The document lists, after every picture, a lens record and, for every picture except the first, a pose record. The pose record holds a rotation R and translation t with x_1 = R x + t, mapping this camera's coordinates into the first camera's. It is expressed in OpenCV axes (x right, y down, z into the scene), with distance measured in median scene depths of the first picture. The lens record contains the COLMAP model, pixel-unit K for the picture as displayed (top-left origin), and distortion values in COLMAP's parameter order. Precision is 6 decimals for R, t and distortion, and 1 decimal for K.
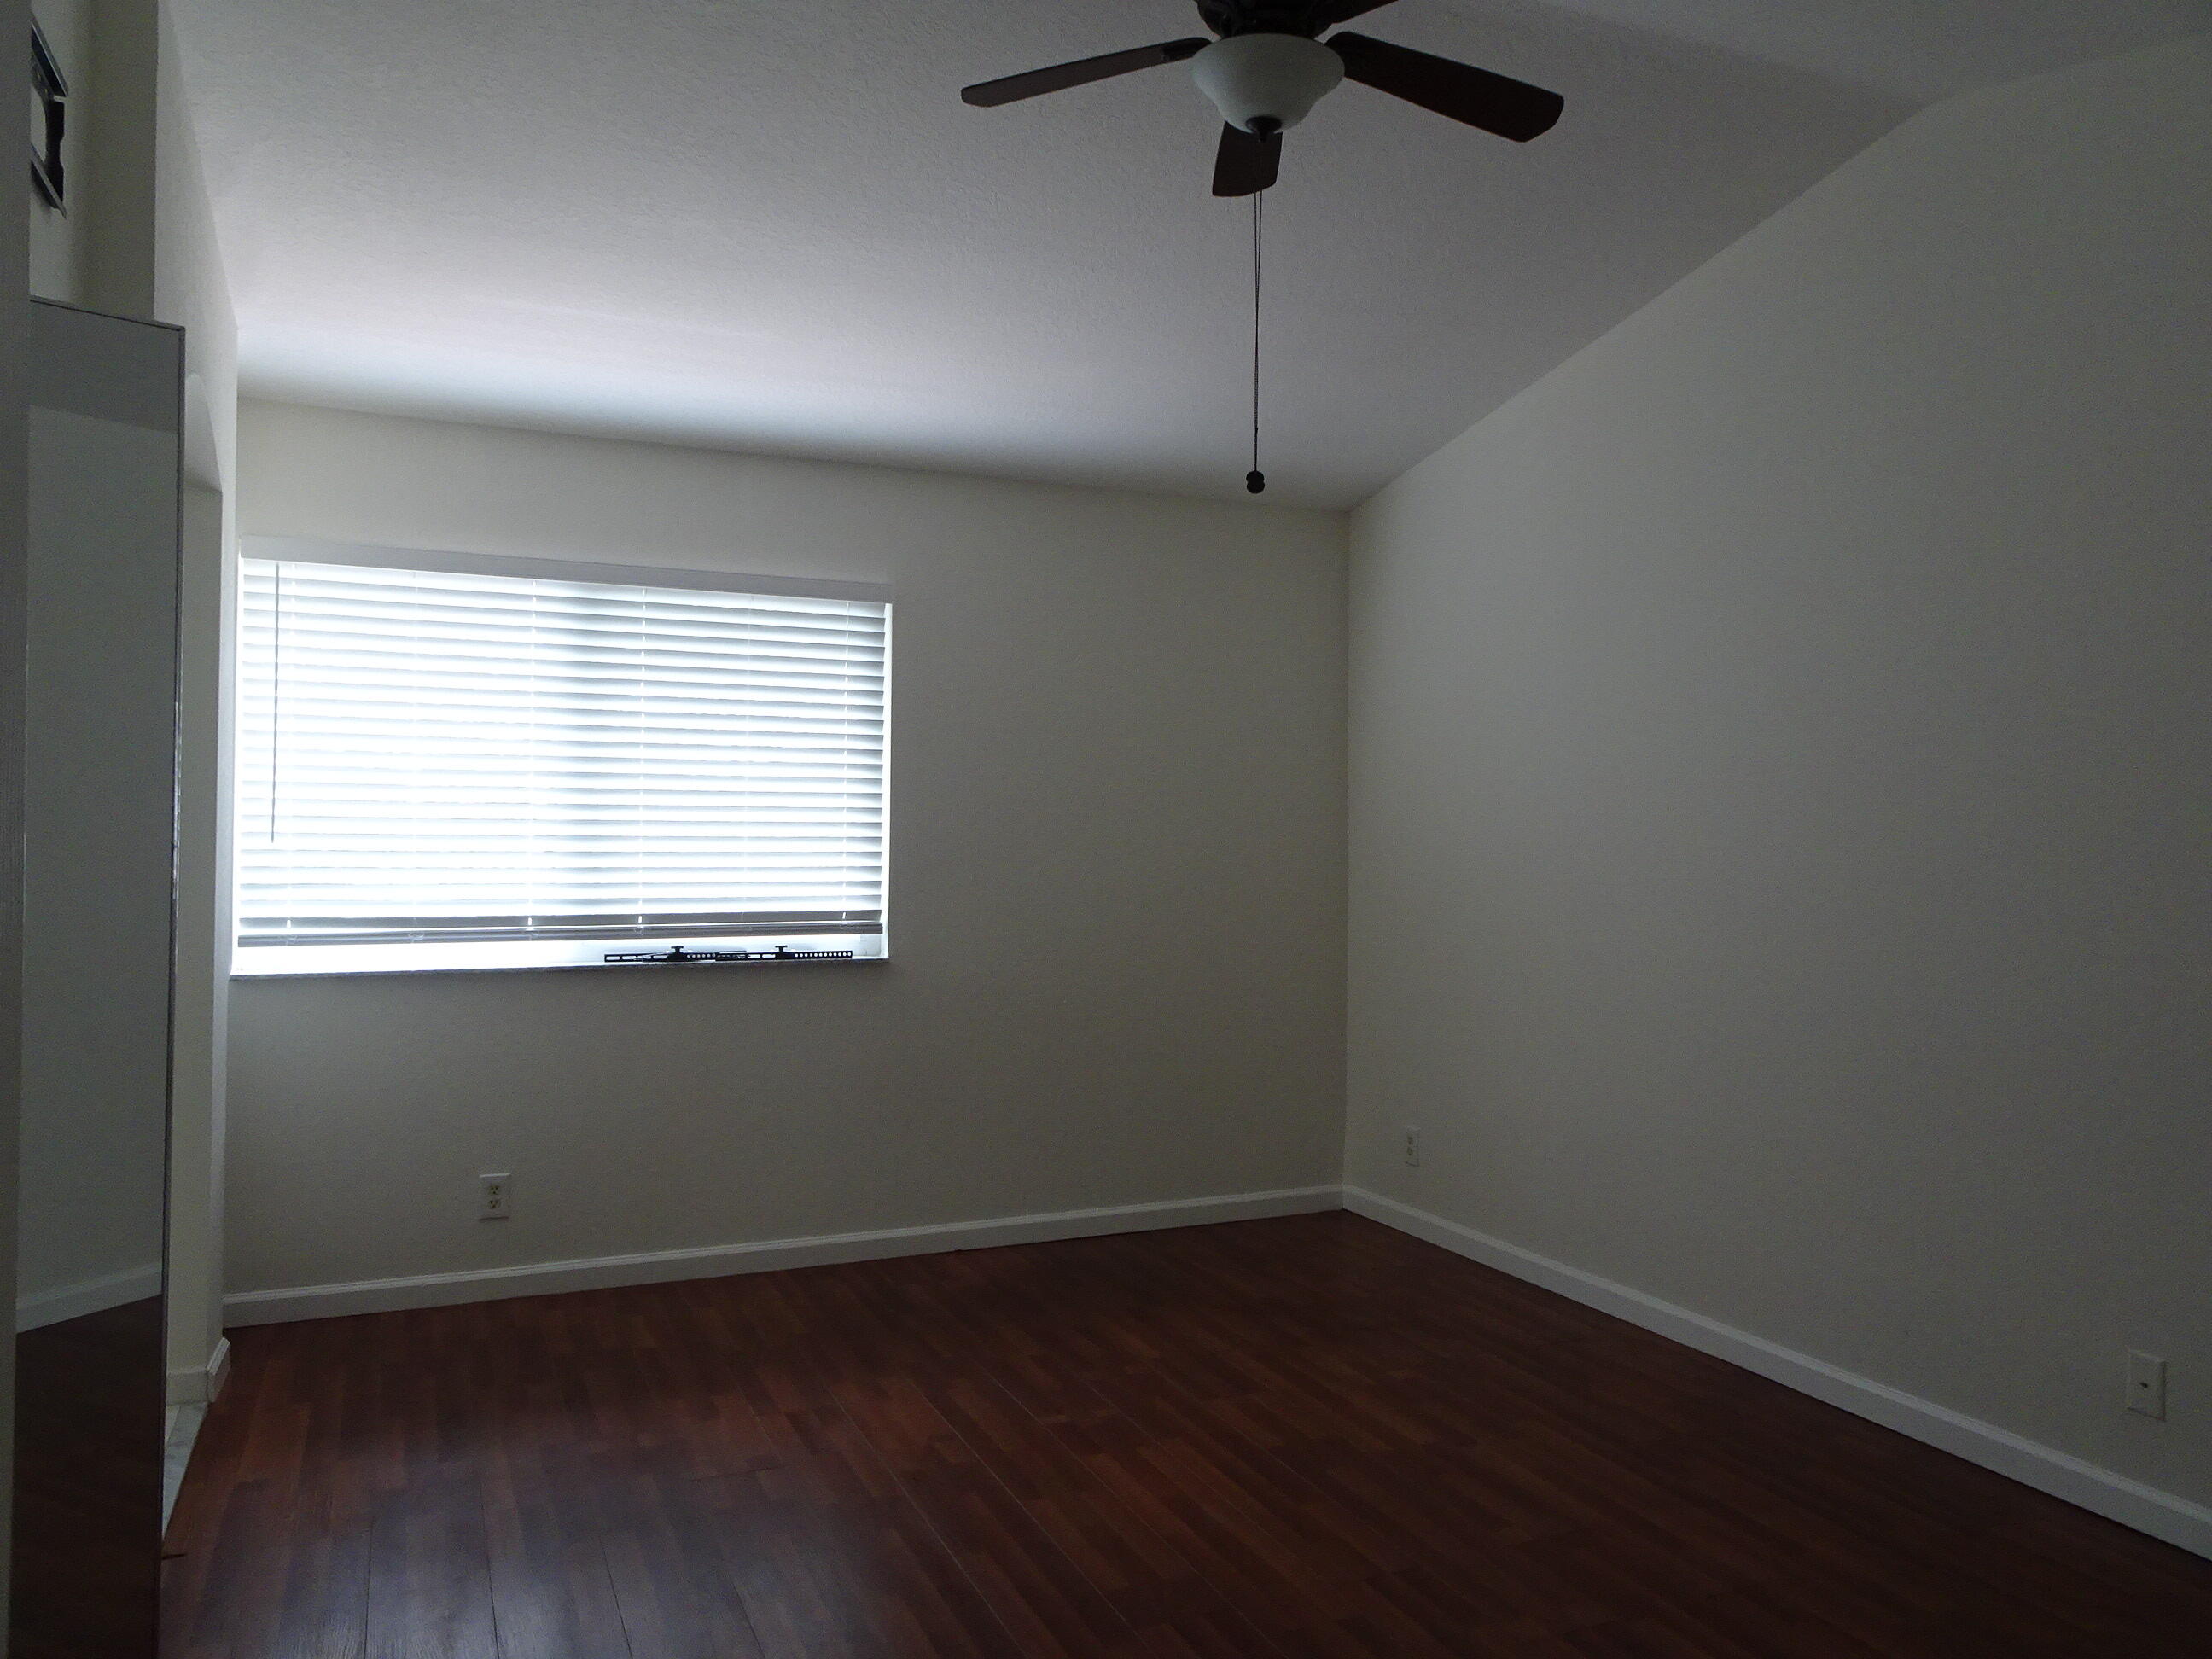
lens RADIAL K [[1601.8, 0, 1106.0], [0, 1601.8, 829.5], [0, 0, 1]] dist [0.019100, -0.002678]
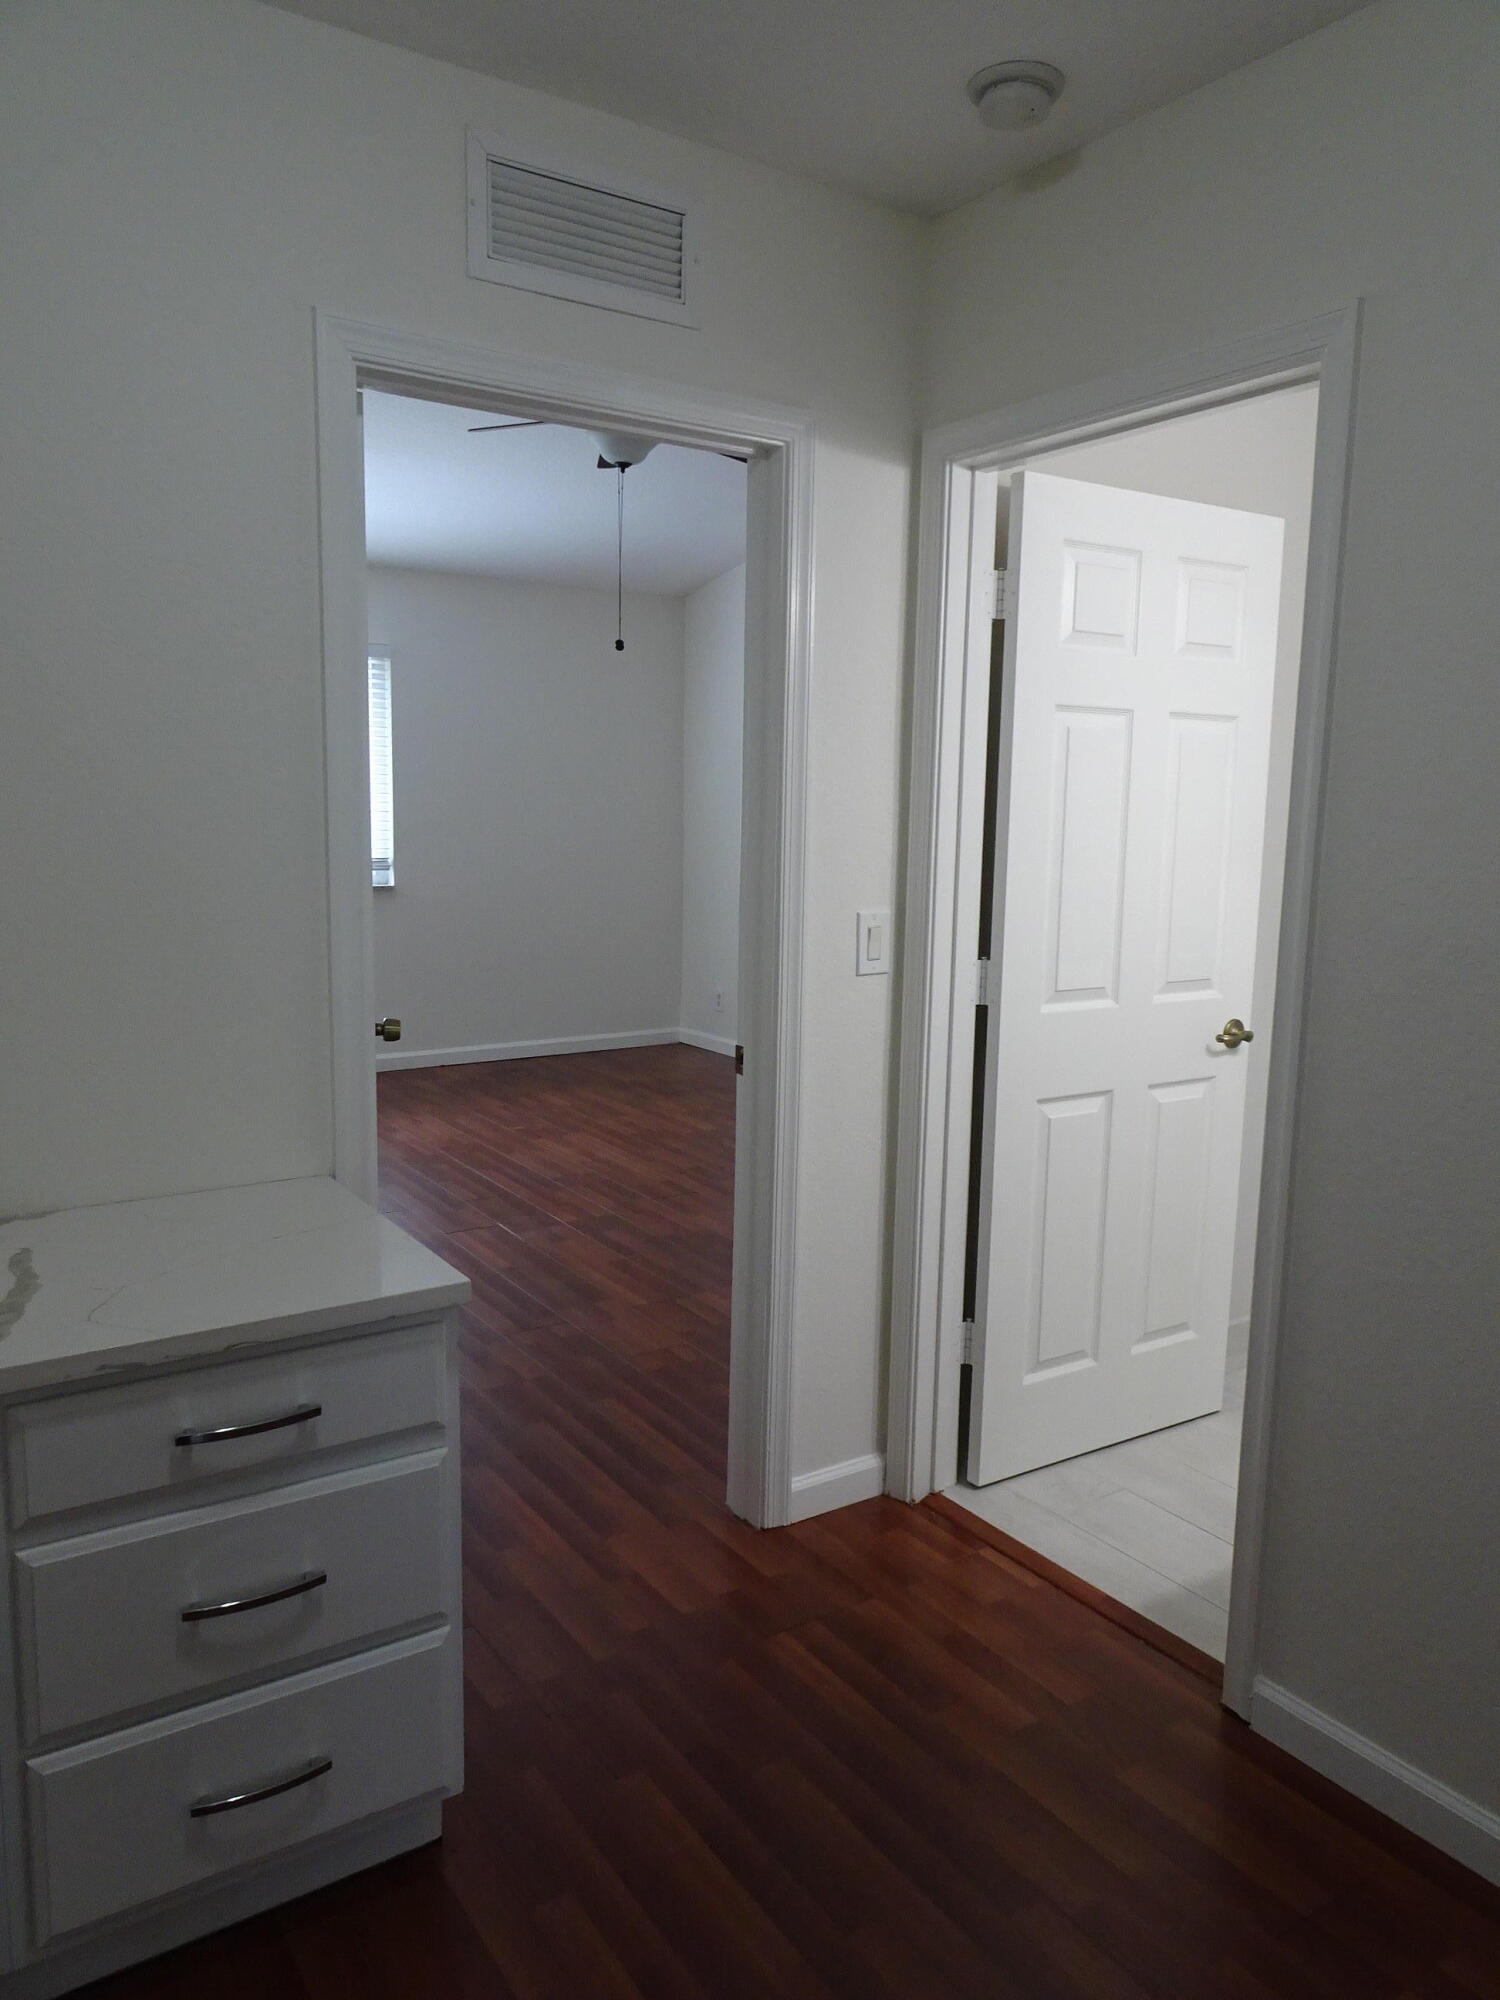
lens RADIAL K [[1448.3, 0, 750.0], [0, 1448.3, 1000.0], [0, 0, 1]] dist [0.019100, -0.002678]
pose [[0.984325, -0.018814, 0.175356, -0.050671], [-0.006729, 0.989563, 0.143940, -0.021205], [-0.176234, -0.142864, 0.973926, -0.595116]]
